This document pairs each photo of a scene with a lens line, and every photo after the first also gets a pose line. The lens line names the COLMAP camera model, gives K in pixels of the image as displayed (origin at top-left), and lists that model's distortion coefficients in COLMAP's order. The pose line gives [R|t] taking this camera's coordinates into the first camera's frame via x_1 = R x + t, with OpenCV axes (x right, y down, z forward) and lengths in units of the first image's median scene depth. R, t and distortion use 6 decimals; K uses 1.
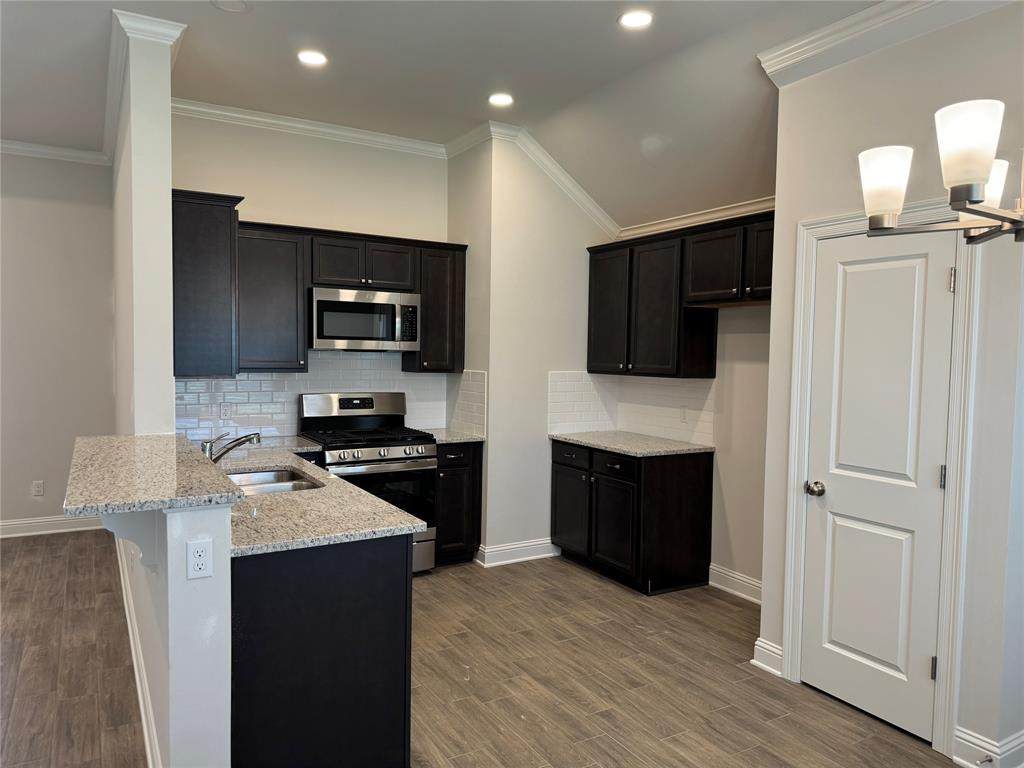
lens RADIAL K [[715.6, 0, 514.6], [0, 715.6, 393.2], [0, 0, 1]] dist [0.005633, -0.000904]
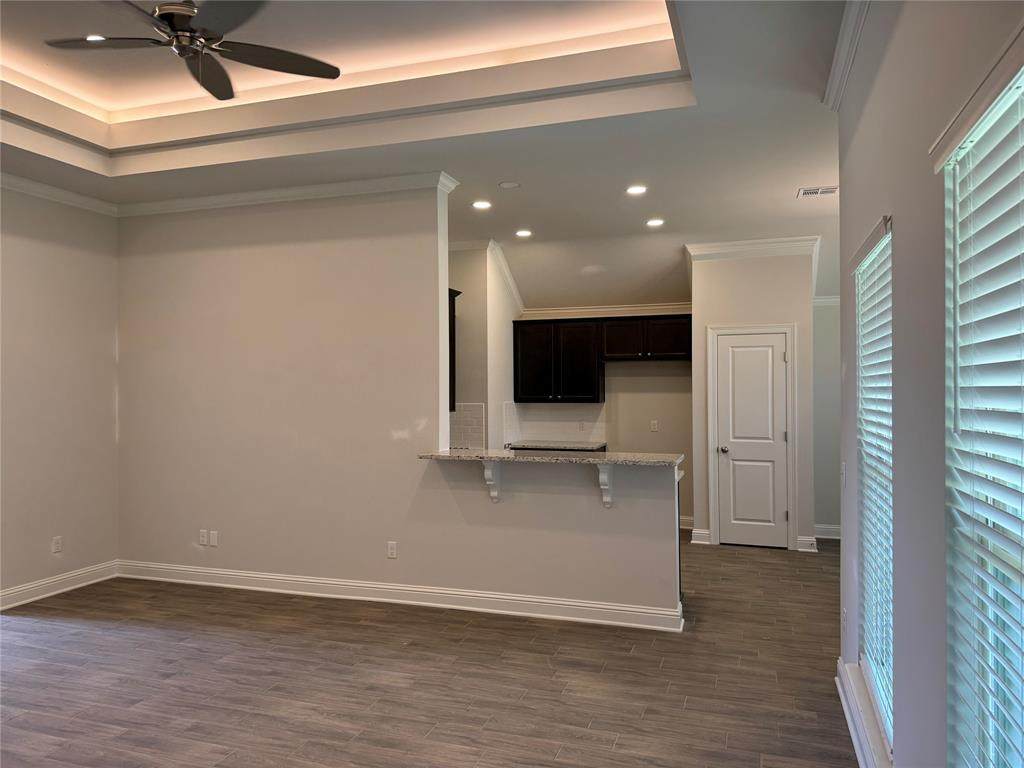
lens RADIAL K [[712.0, 0, 500.0], [0, 712.0, 385.0], [0, 0, 1]] dist [0.049217, 0.000616]
pose [[0.760158, -0.016727, 0.649522, -1.400922], [0.054463, 0.997791, -0.038044, -0.015093], [-0.647451, 0.064294, 0.759390, -0.200889]]
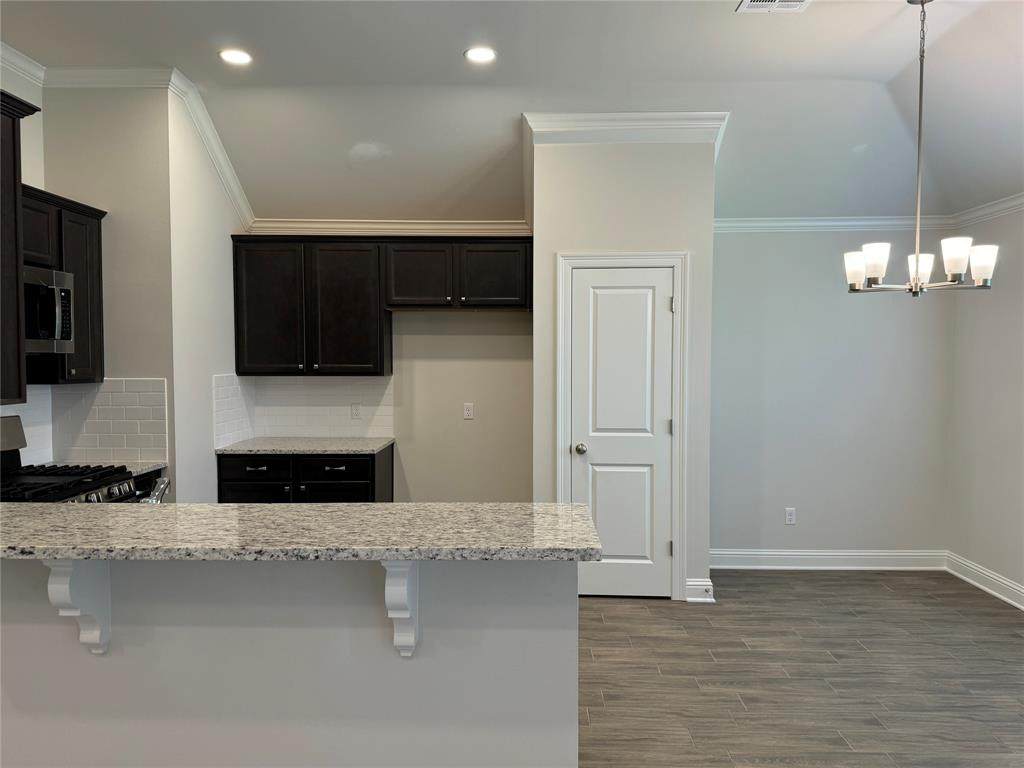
lens RADIAL K [[723.8, 0, 512.0], [0, 723.8, 384.0], [0, 0, 1]] dist [0.169283, -0.233067]
pose [[0.522162, -0.049794, 0.851392, -0.780858], [0.058139, 0.998050, 0.022715, -0.029474], [-0.850862, 0.037638, 0.524039, 0.352030]]
